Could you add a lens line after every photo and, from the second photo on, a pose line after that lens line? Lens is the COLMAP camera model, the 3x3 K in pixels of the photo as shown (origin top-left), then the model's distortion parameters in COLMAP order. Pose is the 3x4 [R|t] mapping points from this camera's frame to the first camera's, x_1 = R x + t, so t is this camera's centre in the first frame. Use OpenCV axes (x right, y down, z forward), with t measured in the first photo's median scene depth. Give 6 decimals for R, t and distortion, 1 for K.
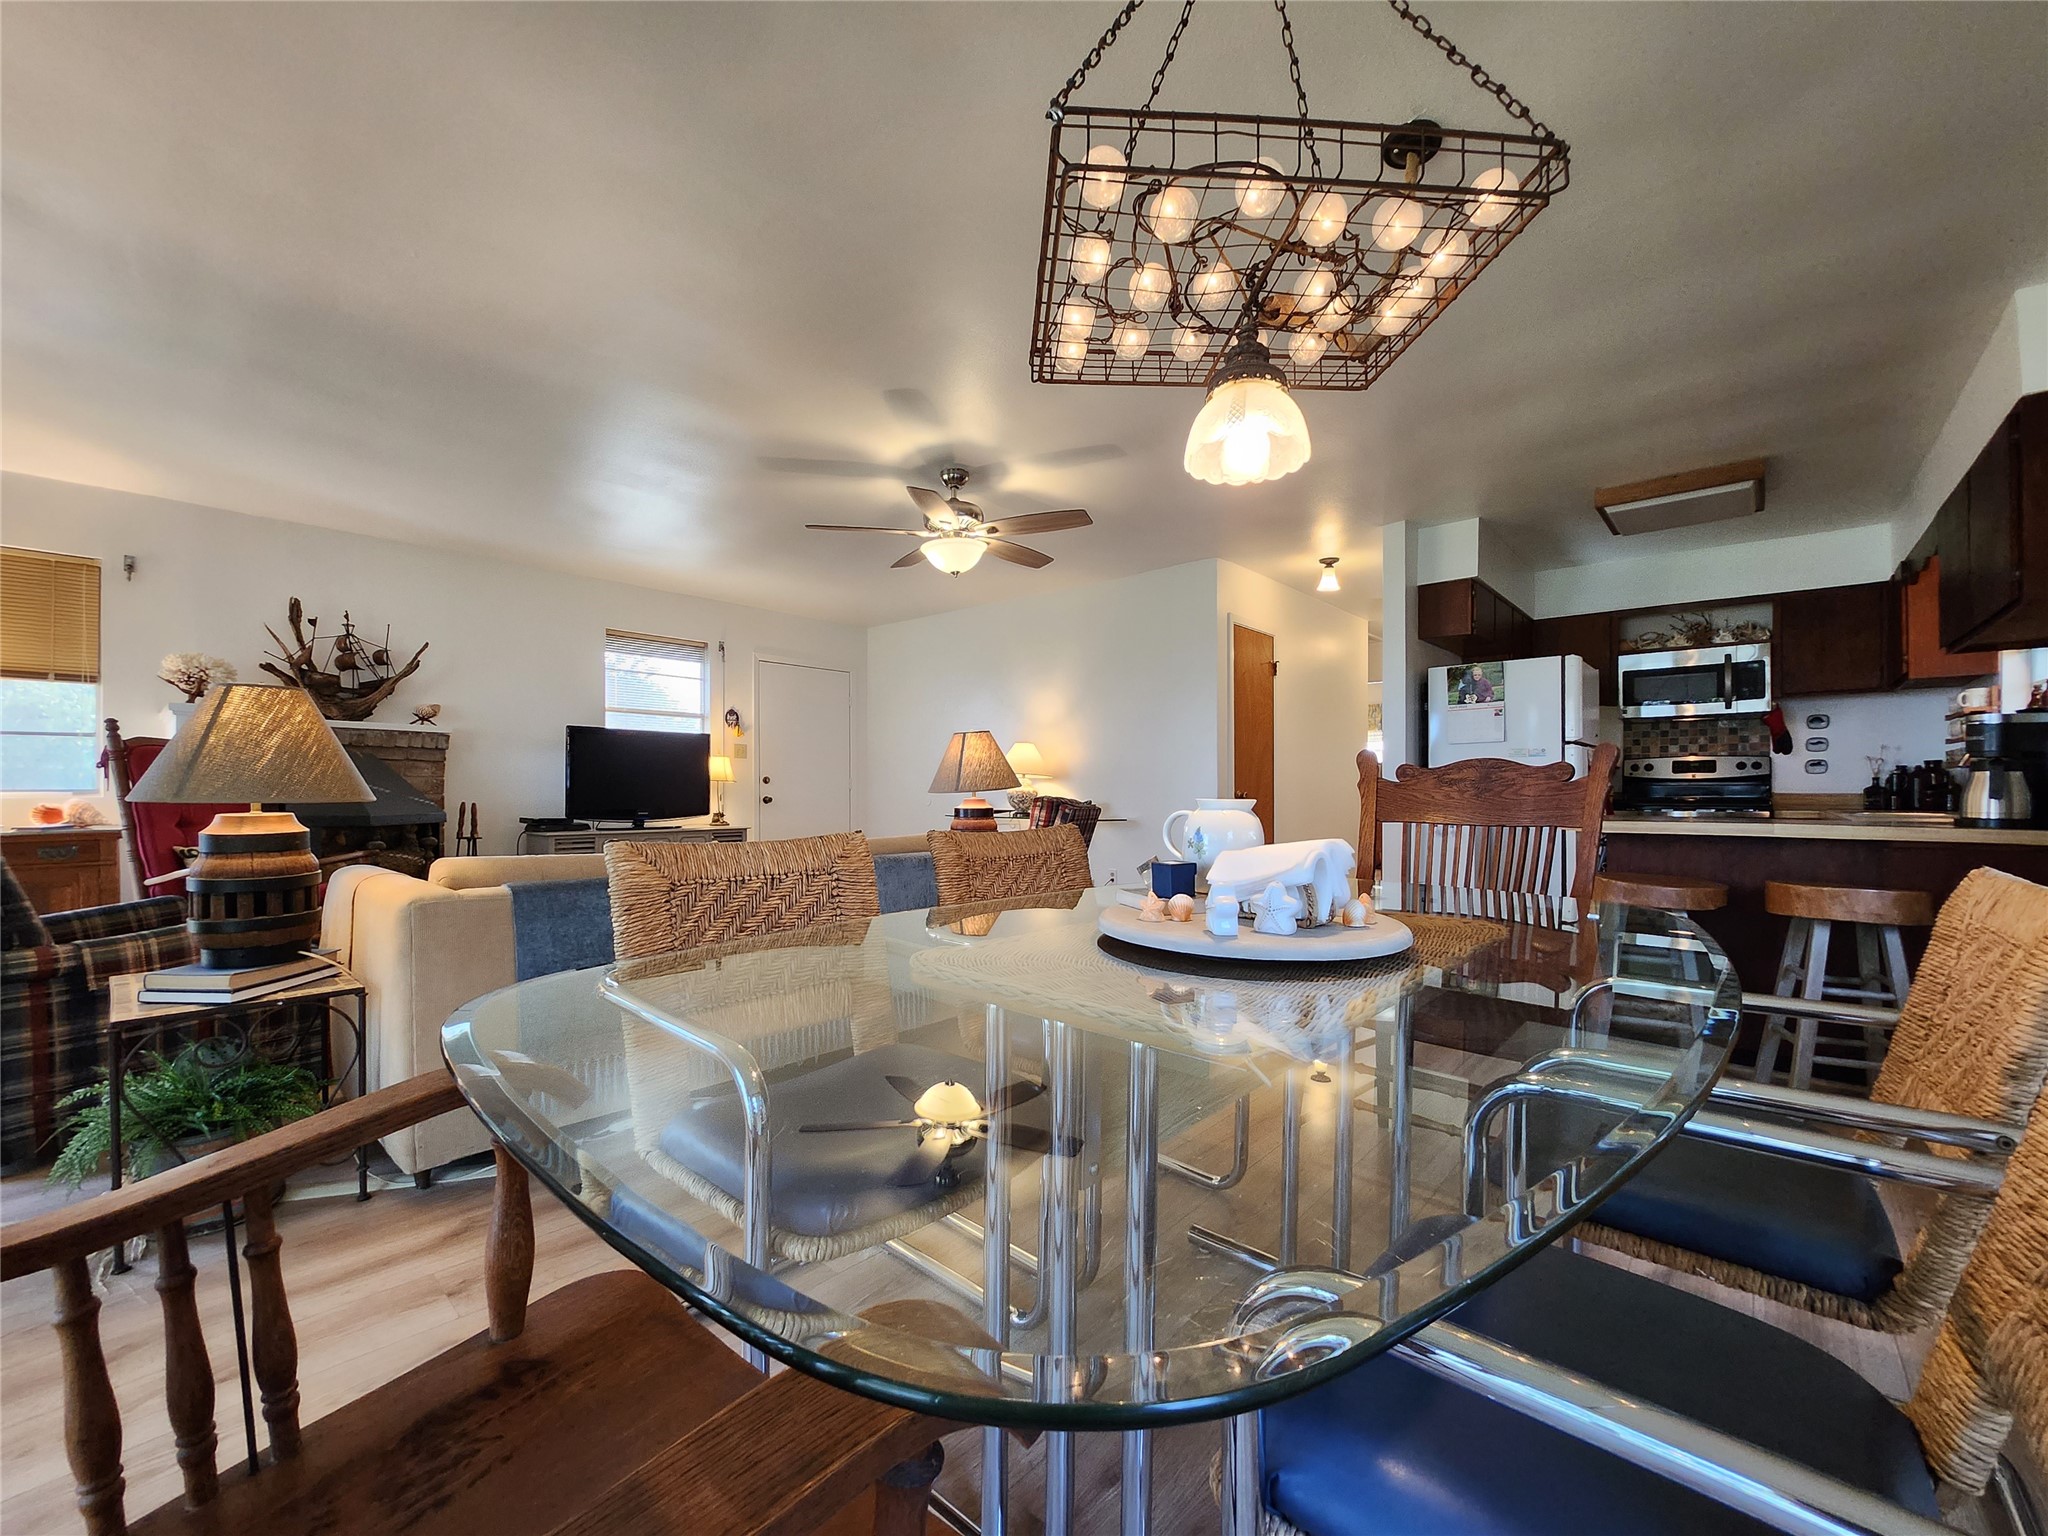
lens RADIAL K [[822.0, 0, 1035.3], [0, 822.0, 781.3], [0, 0, 1]] dist [-0.019264, 0.001118]
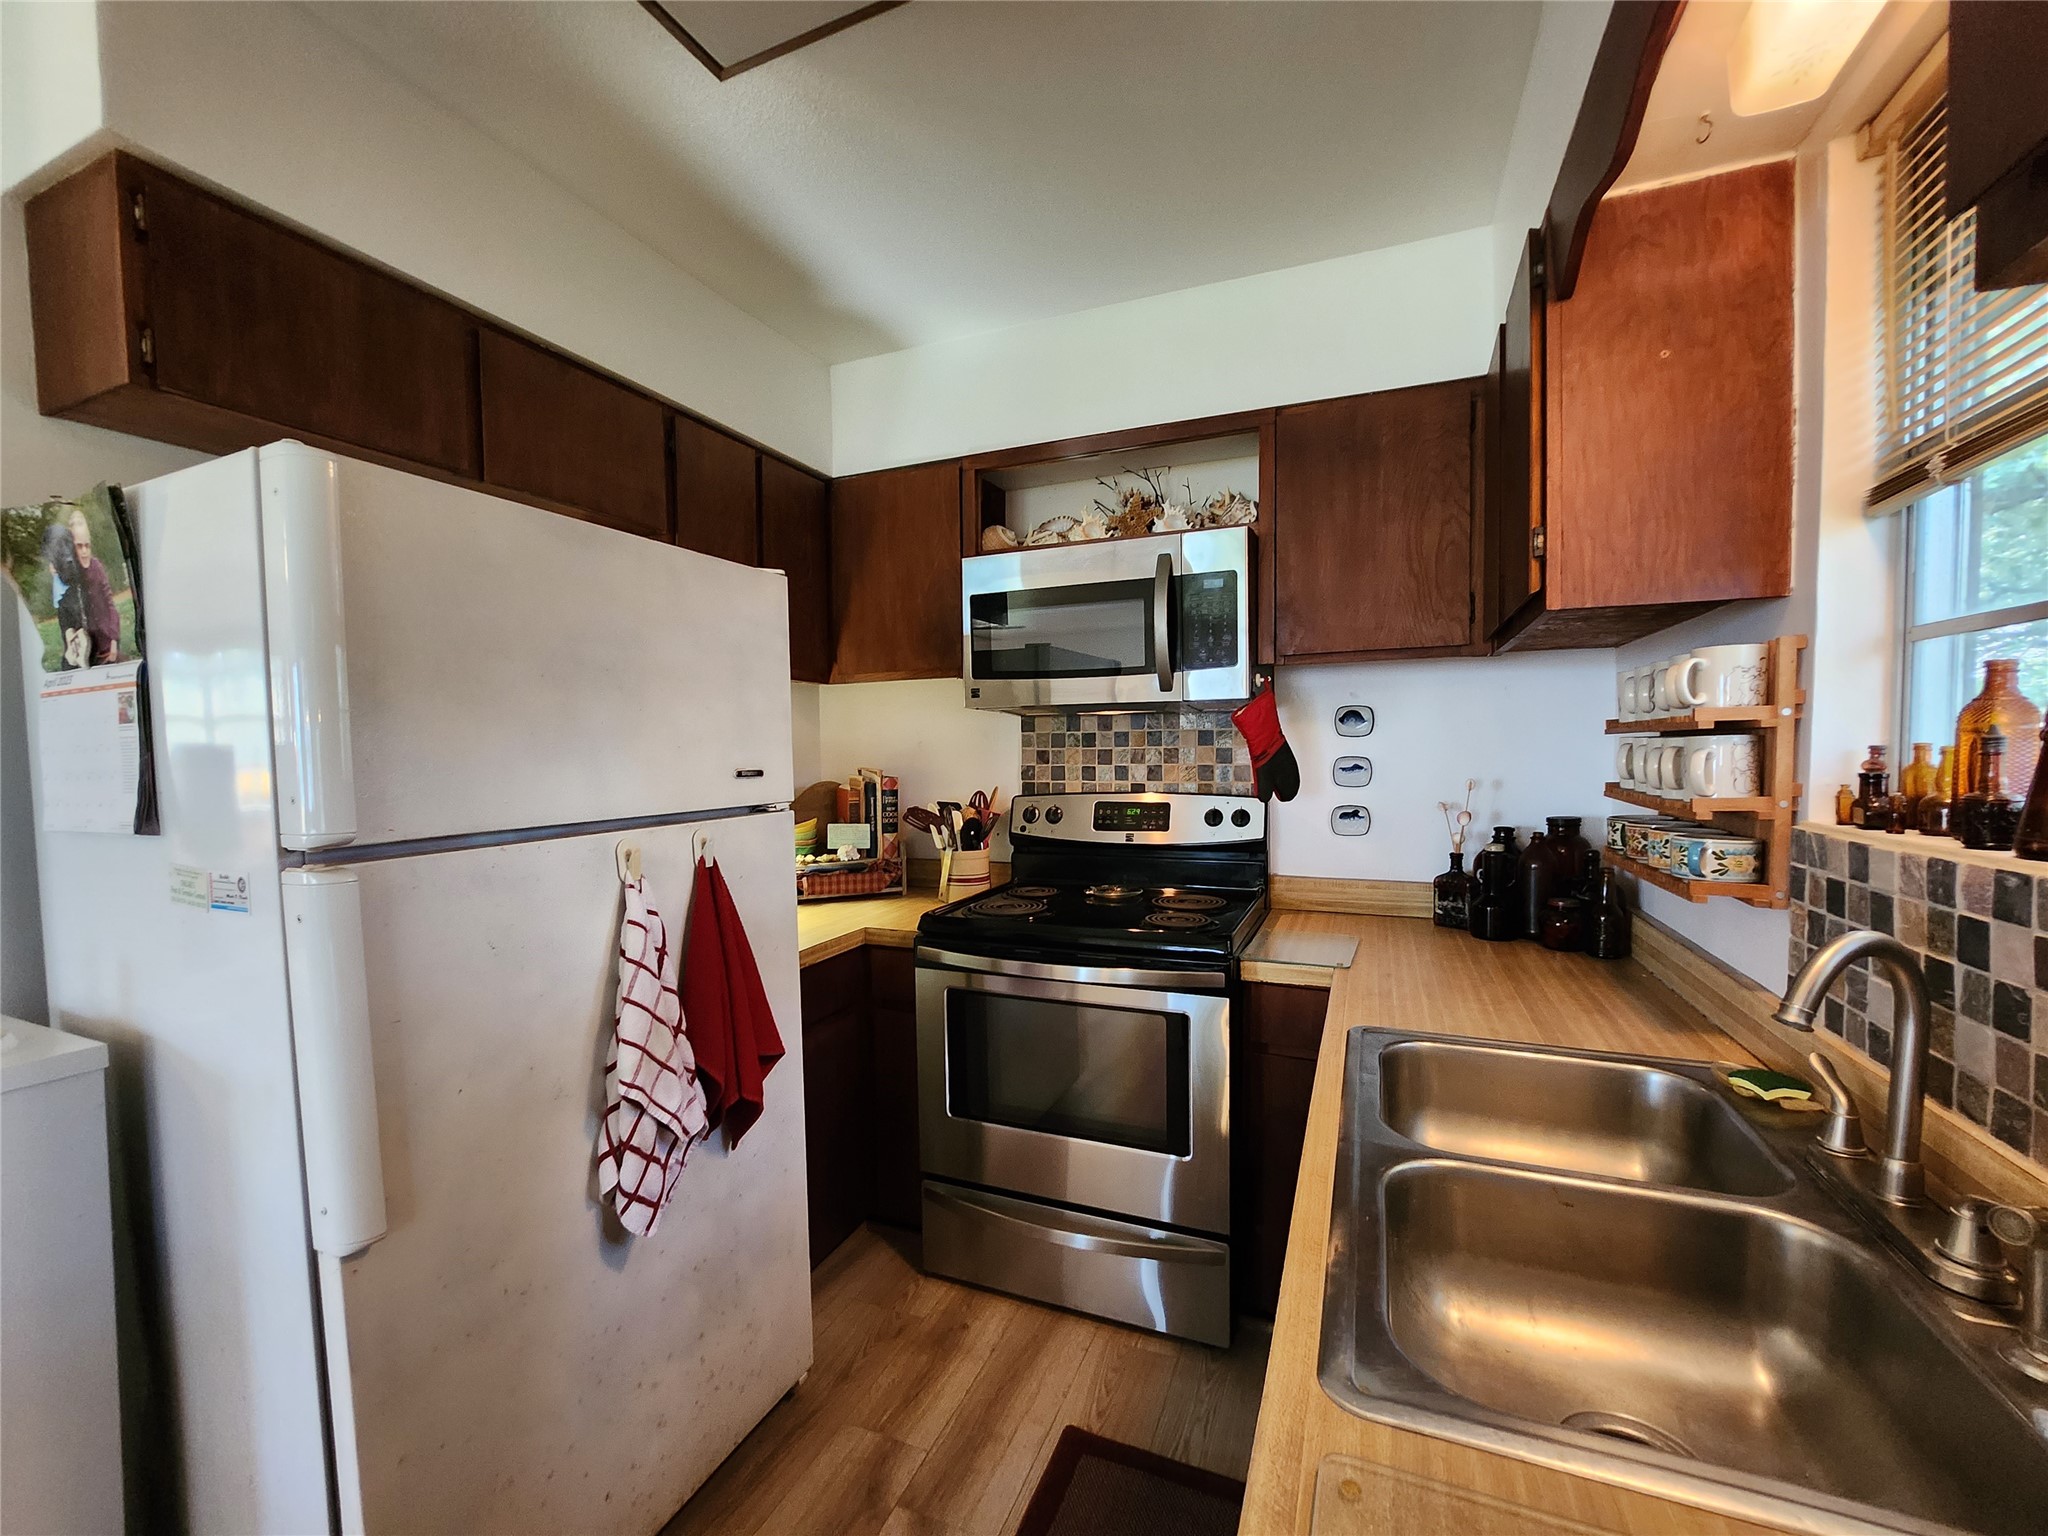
lens RADIAL K [[822.0, 0, 1024.6], [0, 822.0, 782.5], [0, 0, 1]] dist [-0.019264, 0.001118]
pose [[0.949967, -0.026204, 0.311248, 0.655851], [0.010580, 0.998602, 0.051780, -0.065232], [-0.312170, -0.045897, 0.948917, 0.627457]]
